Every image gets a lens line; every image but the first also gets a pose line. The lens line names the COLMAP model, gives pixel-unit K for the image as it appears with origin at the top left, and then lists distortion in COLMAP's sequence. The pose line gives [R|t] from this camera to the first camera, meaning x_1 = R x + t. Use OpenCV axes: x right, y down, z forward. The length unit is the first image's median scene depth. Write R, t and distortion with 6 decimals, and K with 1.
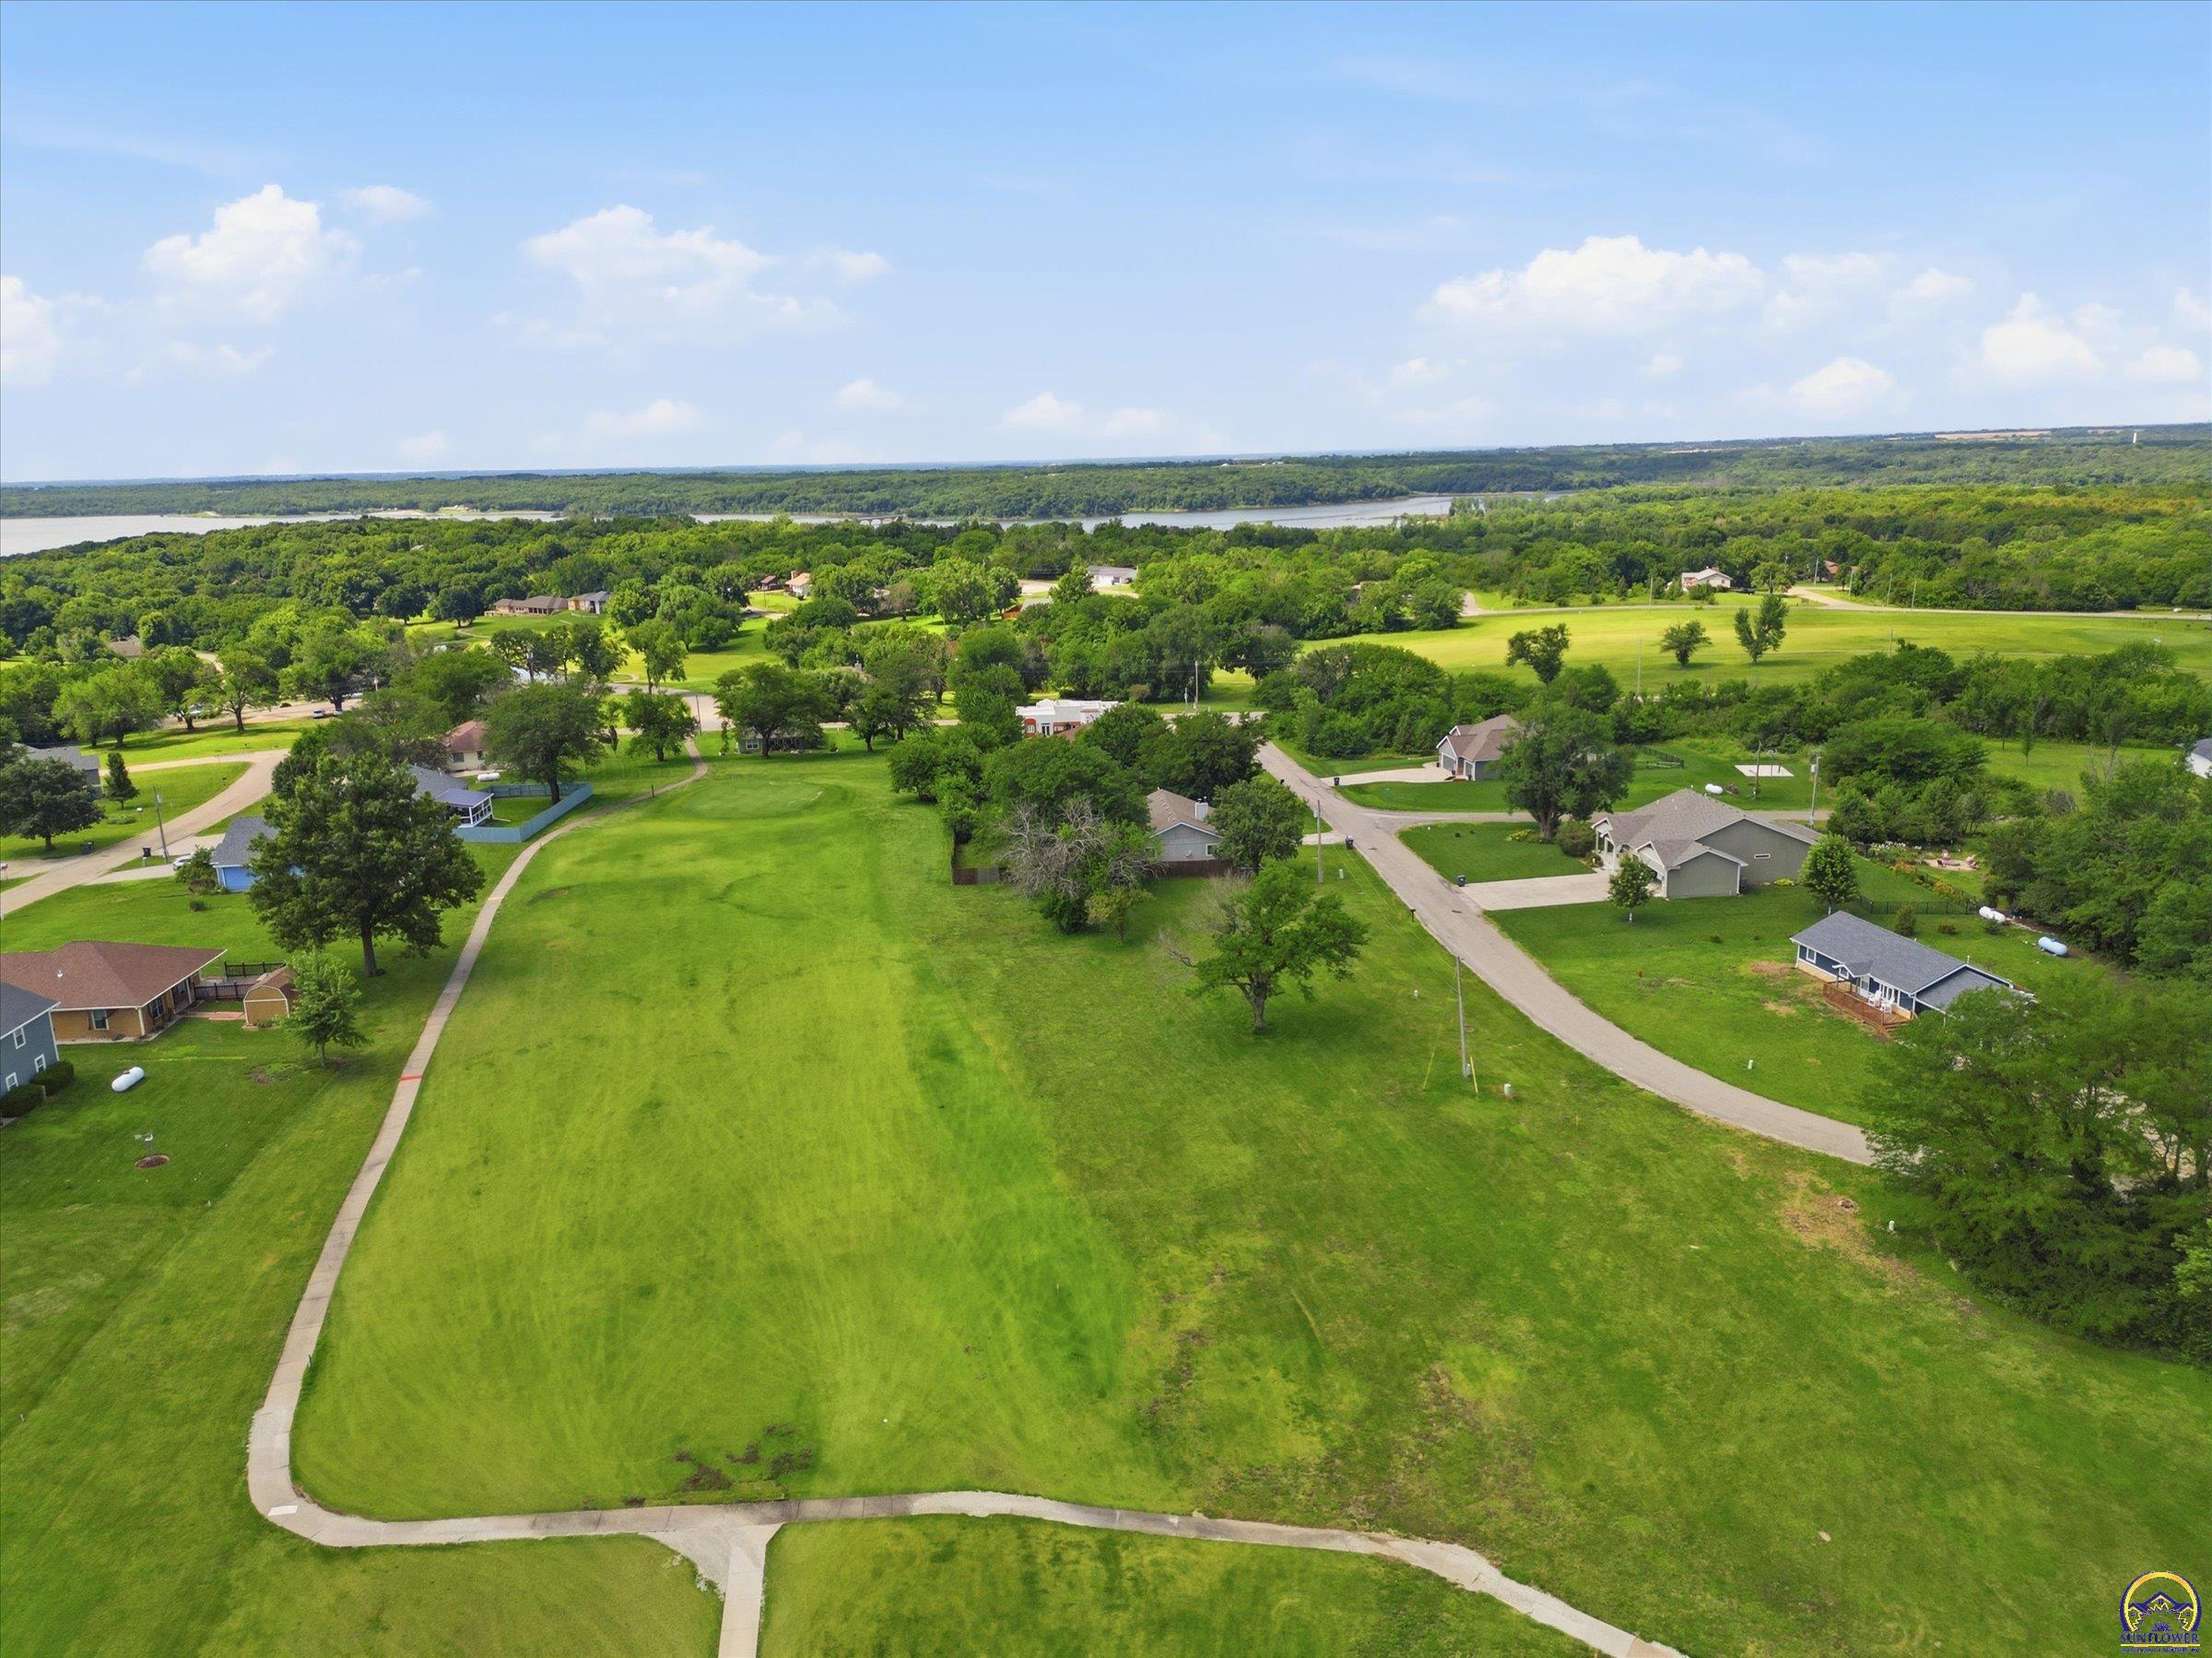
lens RADIAL K [[1547.8, 0, 1107.1], [0, 1547.8, 835.5], [0, 0, 1]] dist [0.071776, -0.063248]
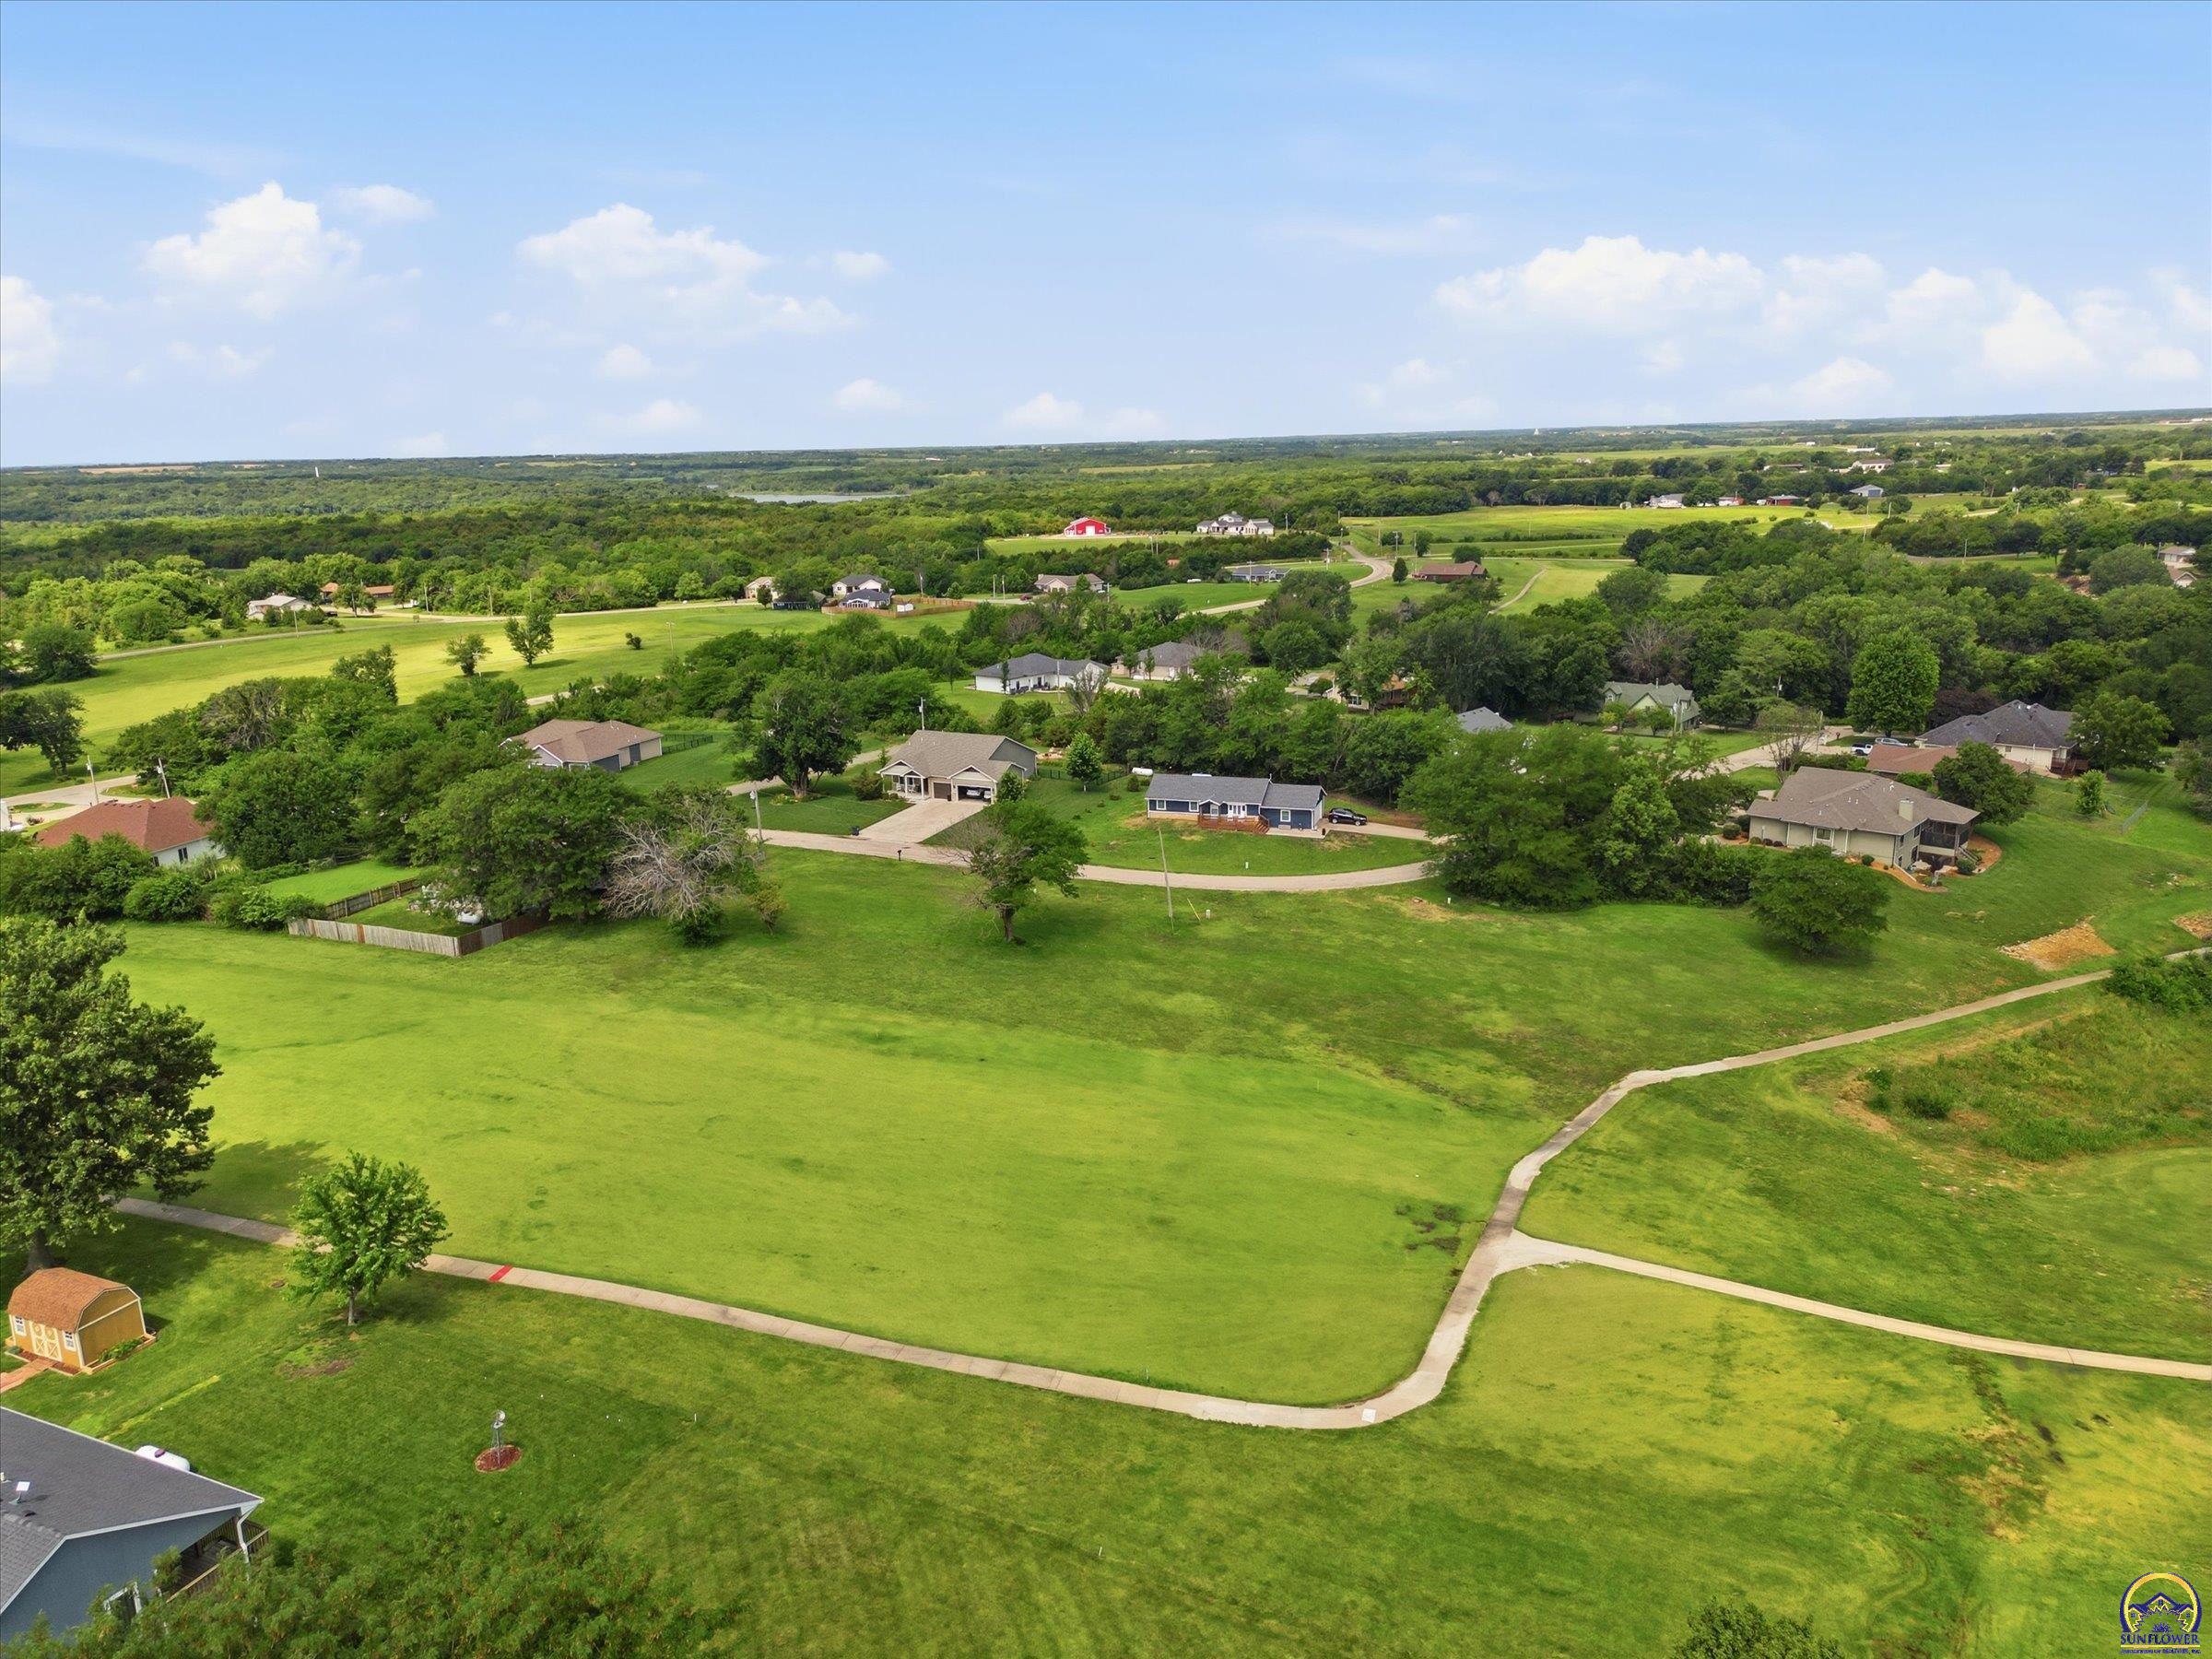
lens RADIAL K [[1547.9, 0, 1098.9], [0, 1547.9, 800.0], [0, 0, 1]] dist [0.071776, -0.063248]
pose [[0.495905, -0.179922, 0.849533, -0.819819], [0.215676, 0.973165, 0.080208, -0.057310], [-0.841167, 0.143448, 0.521402, 0.310305]]
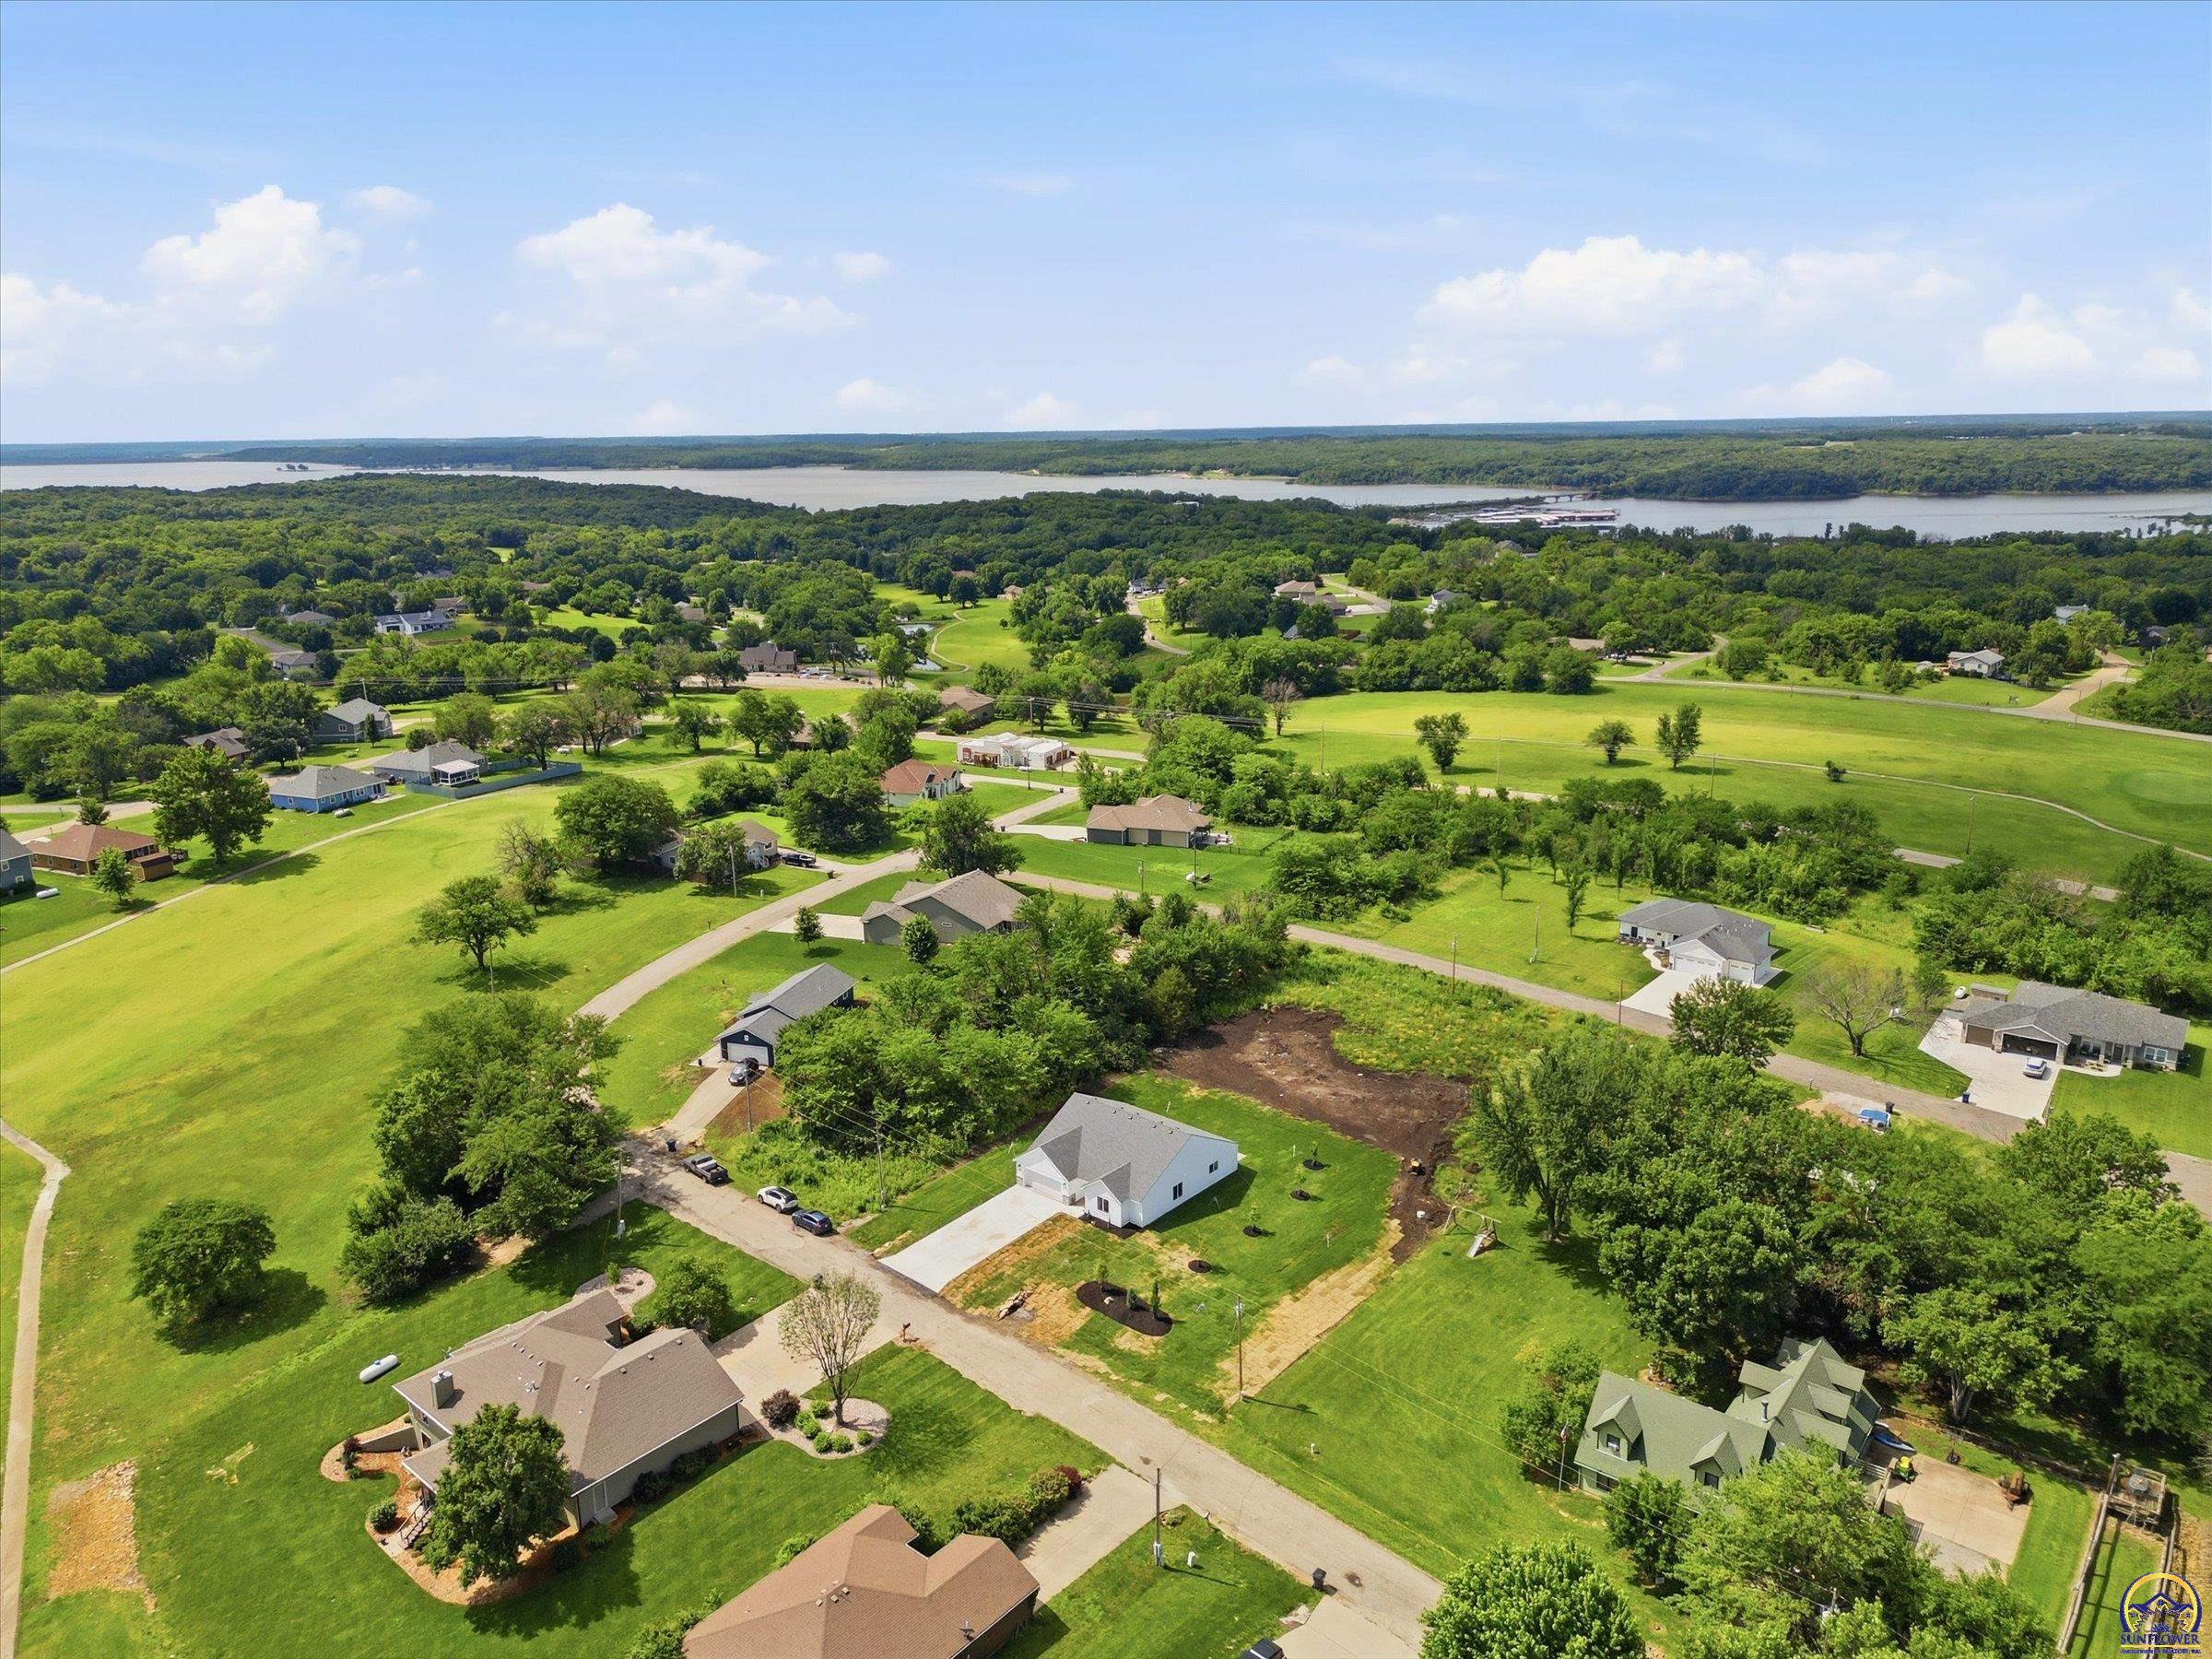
lens RADIAL K [[1547.9, 0, 1100.5], [0, 1547.9, 825.6], [0, 0, 1]] dist [0.071776, -0.063248]
pose [[0.874944, 0.134991, -0.465028, 1.434797], [-0.124931, 0.990773, 0.052551, -0.202102], [0.467831, 0.012117, 0.883735, -0.195389]]
